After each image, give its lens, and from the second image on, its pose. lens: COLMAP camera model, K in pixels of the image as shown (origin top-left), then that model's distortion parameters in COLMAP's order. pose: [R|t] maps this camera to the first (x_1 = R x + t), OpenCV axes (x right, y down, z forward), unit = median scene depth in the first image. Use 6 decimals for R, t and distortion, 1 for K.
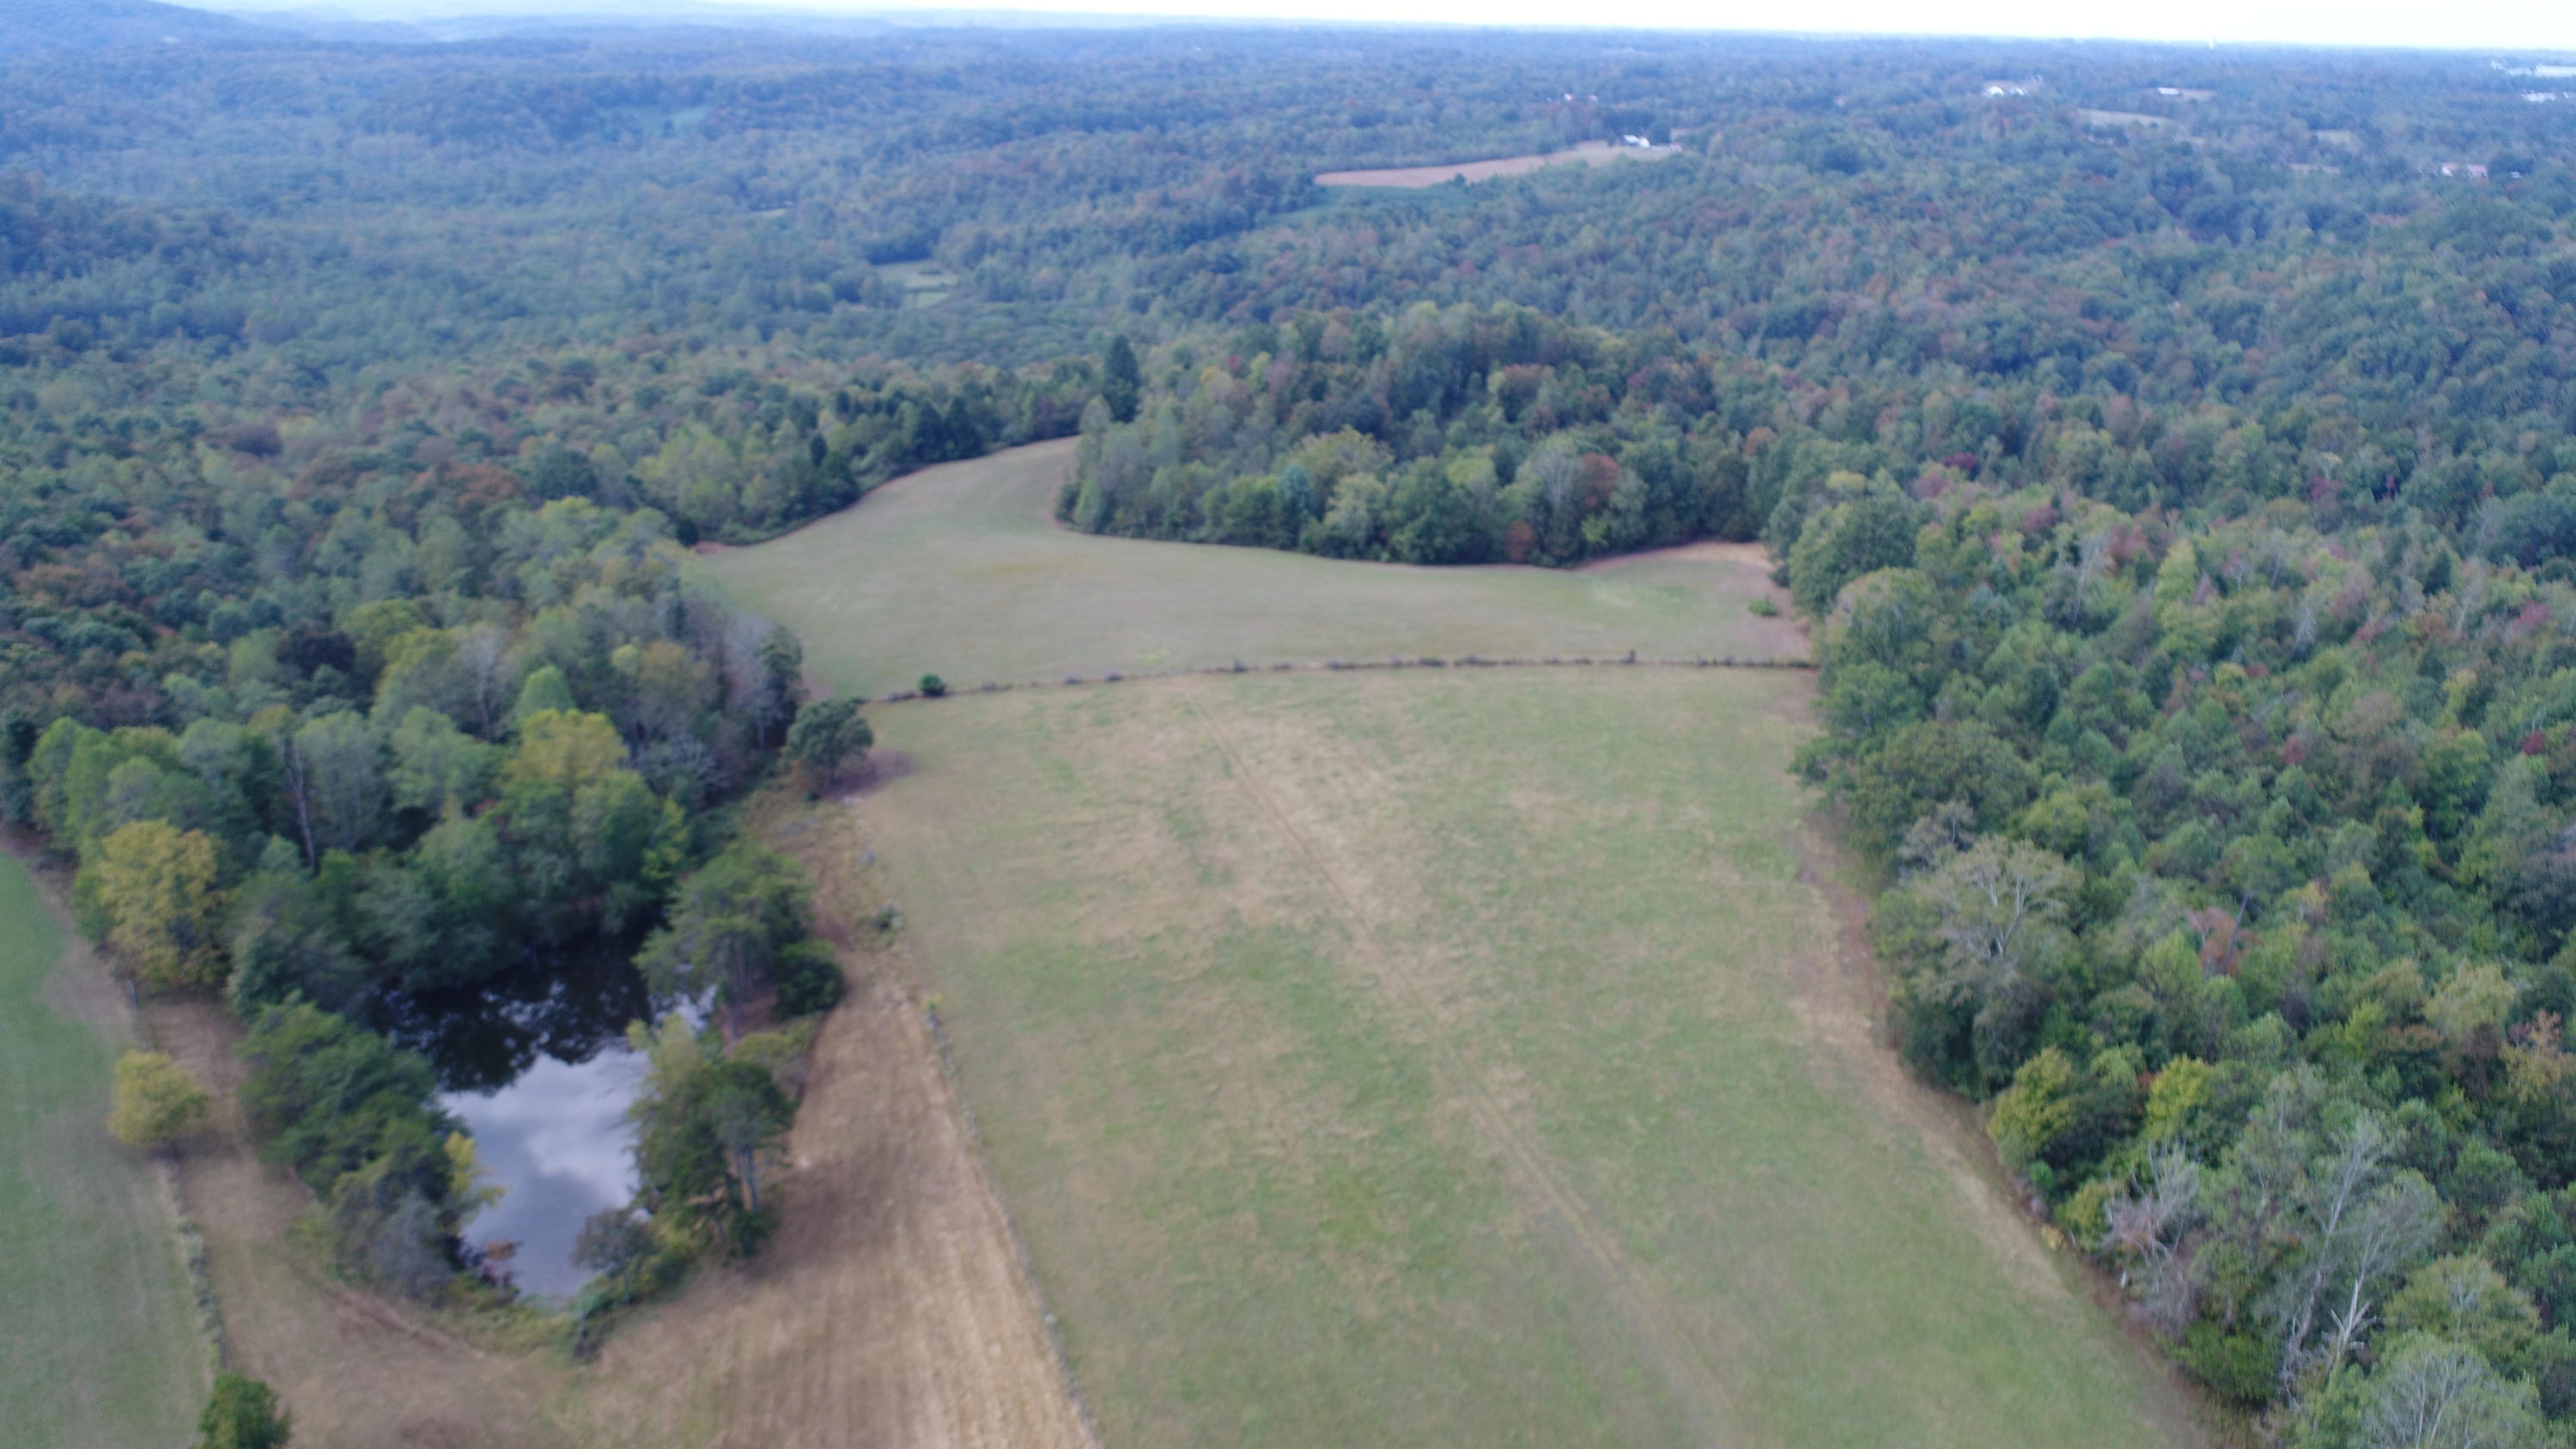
lens RADIAL K [[1733.2, 0, 1278.9], [0, 1733.2, 733.6], [0, 0, 1]] dist [-0.000994, 0.000901]
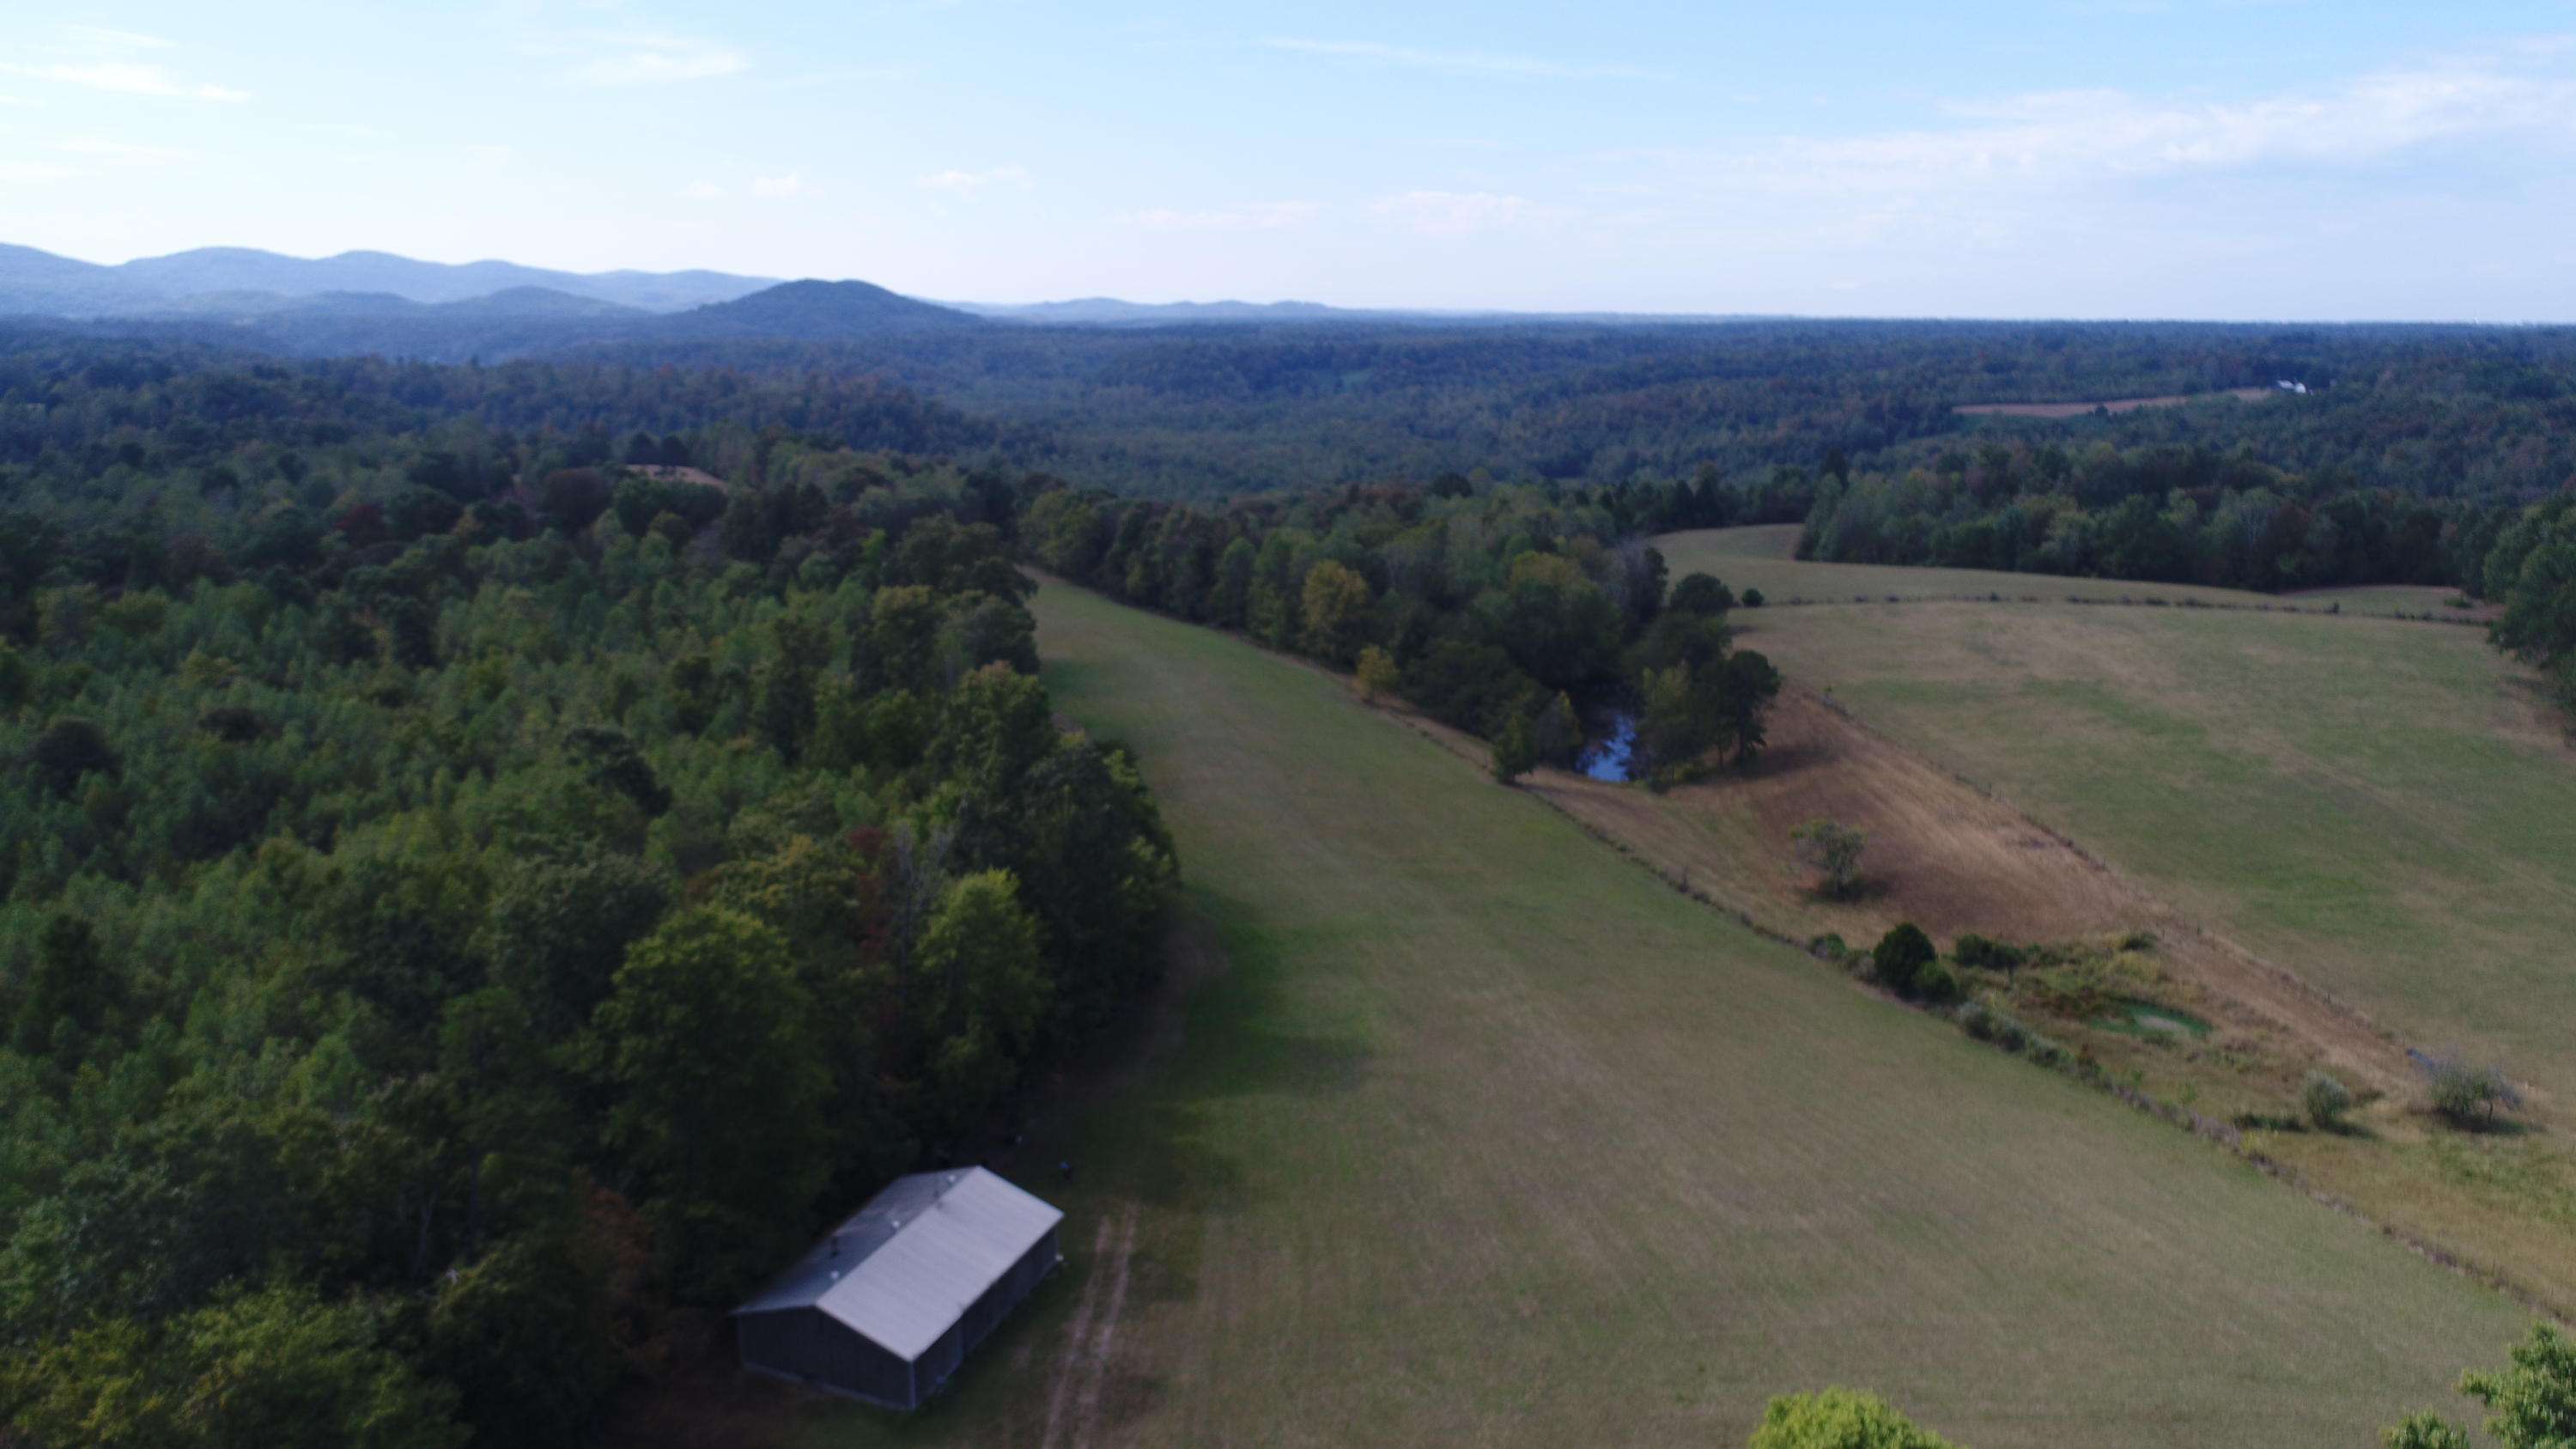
lens RADIAL K [[1733.2, 0, 1282.8], [0, 1733.2, 715.9], [0, 0, 1]] dist [-0.000994, 0.000901]
pose [[0.948889, 0.060253, -0.309806, -0.032087], [-0.111798, 0.982129, -0.151409, 0.080947], [0.295146, 0.178306, 0.938667, -0.096250]]
